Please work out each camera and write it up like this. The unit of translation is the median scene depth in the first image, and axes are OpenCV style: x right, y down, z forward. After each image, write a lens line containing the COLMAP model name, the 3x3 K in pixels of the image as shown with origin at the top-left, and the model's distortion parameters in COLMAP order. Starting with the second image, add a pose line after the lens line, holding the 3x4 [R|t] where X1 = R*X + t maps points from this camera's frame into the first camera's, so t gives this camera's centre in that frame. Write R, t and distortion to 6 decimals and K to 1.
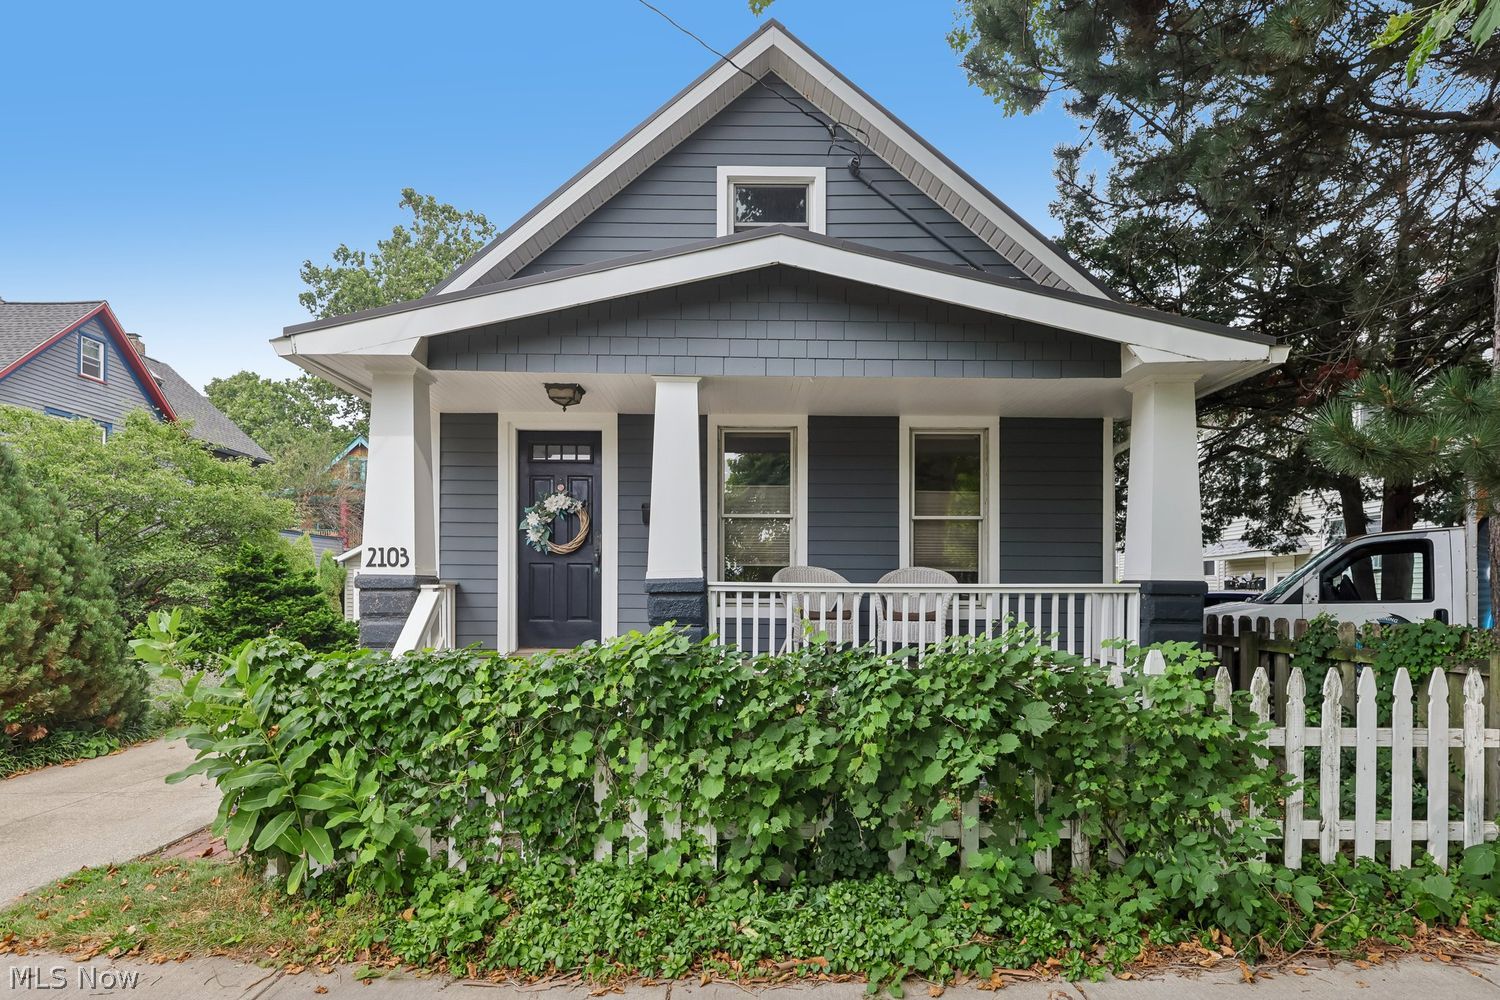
lens RADIAL K [[780.5, 0, 752.6], [0, 780.5, 591.5], [0, 0, 1]] dist [0.004360, 0.000800]
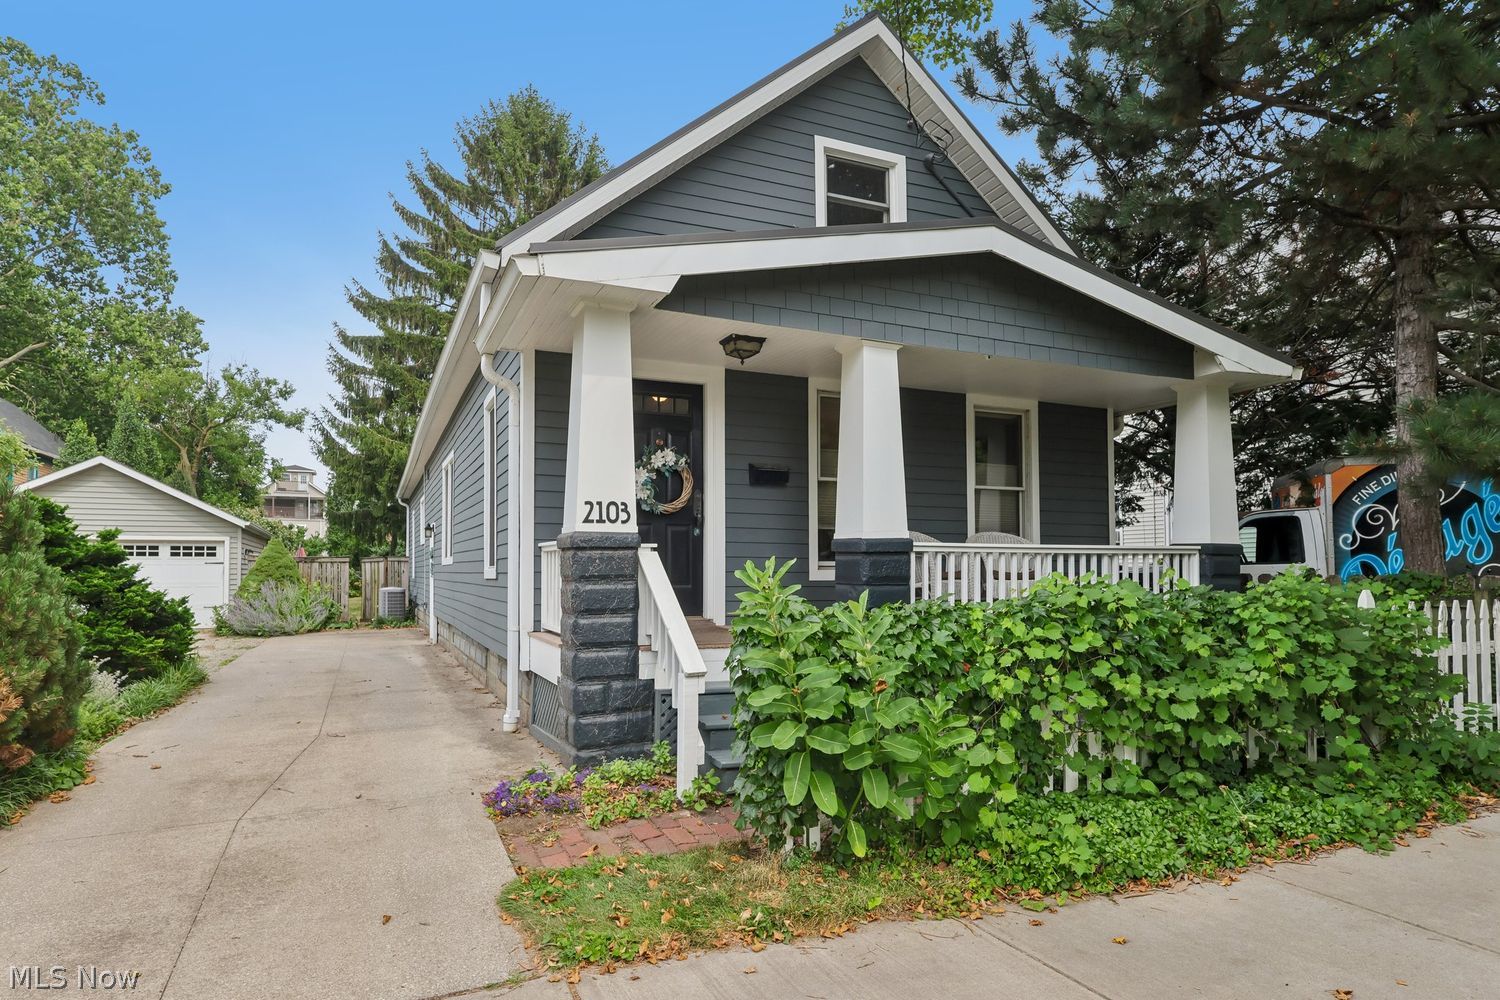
lens RADIAL K [[844.5, 0, 747.2], [0, 844.5, 536.9], [0, 0, 1]] dist [0.011840, 0.000931]
pose [[0.914783, 0.008540, 0.403856, -0.615686], [0.005983, 0.999380, -0.034686, 0.015888], [-0.403902, 0.034146, 0.914165, 0.052528]]
